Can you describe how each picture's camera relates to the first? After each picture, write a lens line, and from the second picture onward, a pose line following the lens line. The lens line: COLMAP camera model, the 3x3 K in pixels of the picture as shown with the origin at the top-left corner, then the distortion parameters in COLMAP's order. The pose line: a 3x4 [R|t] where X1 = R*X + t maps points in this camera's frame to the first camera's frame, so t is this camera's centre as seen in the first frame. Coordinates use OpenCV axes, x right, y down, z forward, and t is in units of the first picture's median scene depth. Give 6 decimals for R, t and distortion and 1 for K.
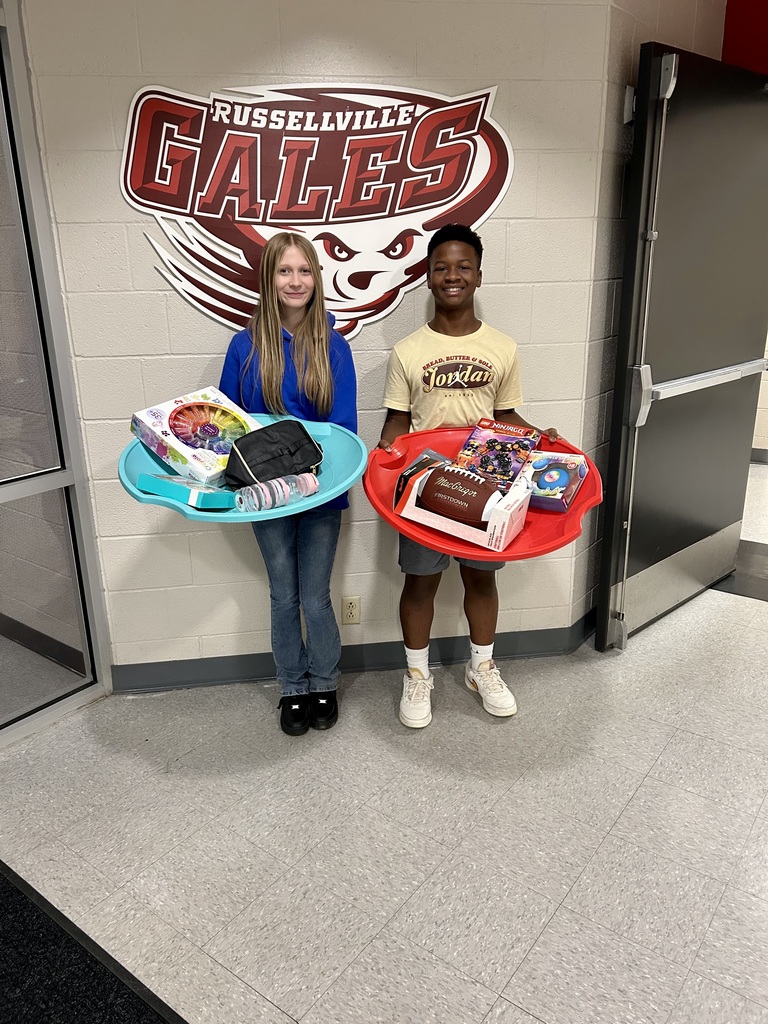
lens RADIAL K [[767.3, 0, 375.3], [0, 767.3, 513.3], [0, 0, 1]] dist [0.019414, -0.010096]
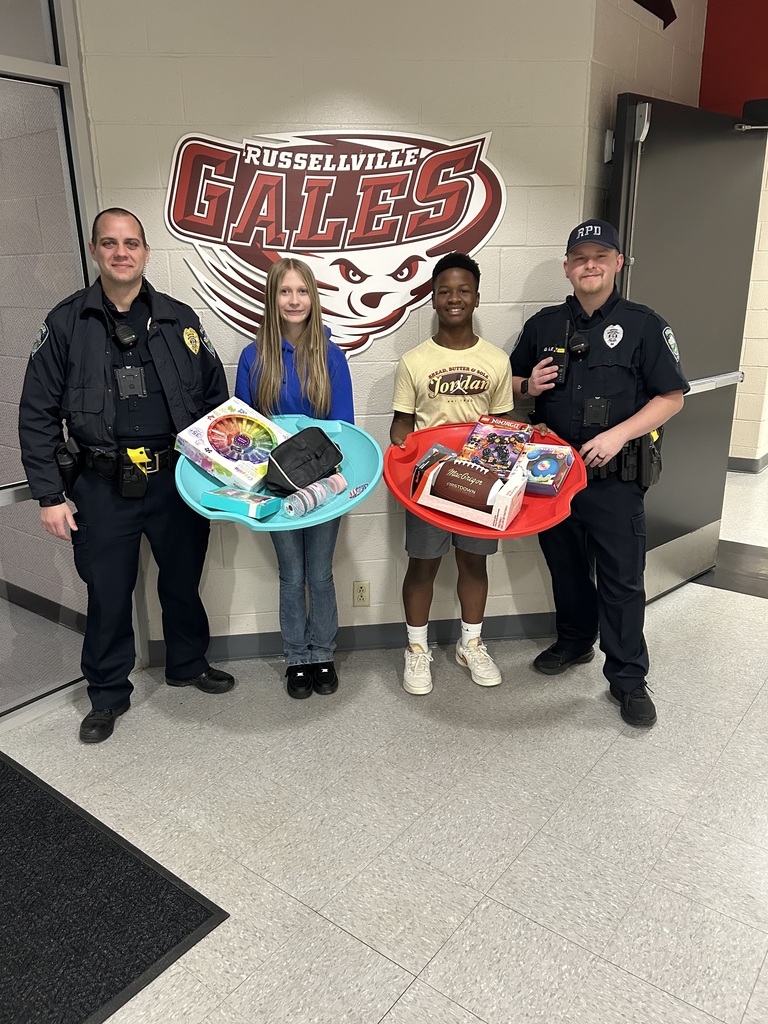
lens RADIAL K [[774.5, 0, 375.7], [0, 774.5, 525.0], [0, 0, 1]] dist [0.001102, 0.035015]
pose [[0.999925, 0.004793, -0.011290, 0.001457], [-0.004907, 0.999937, -0.010093, 0.044800], [0.011241, 0.010148, 0.999885, -0.153994]]
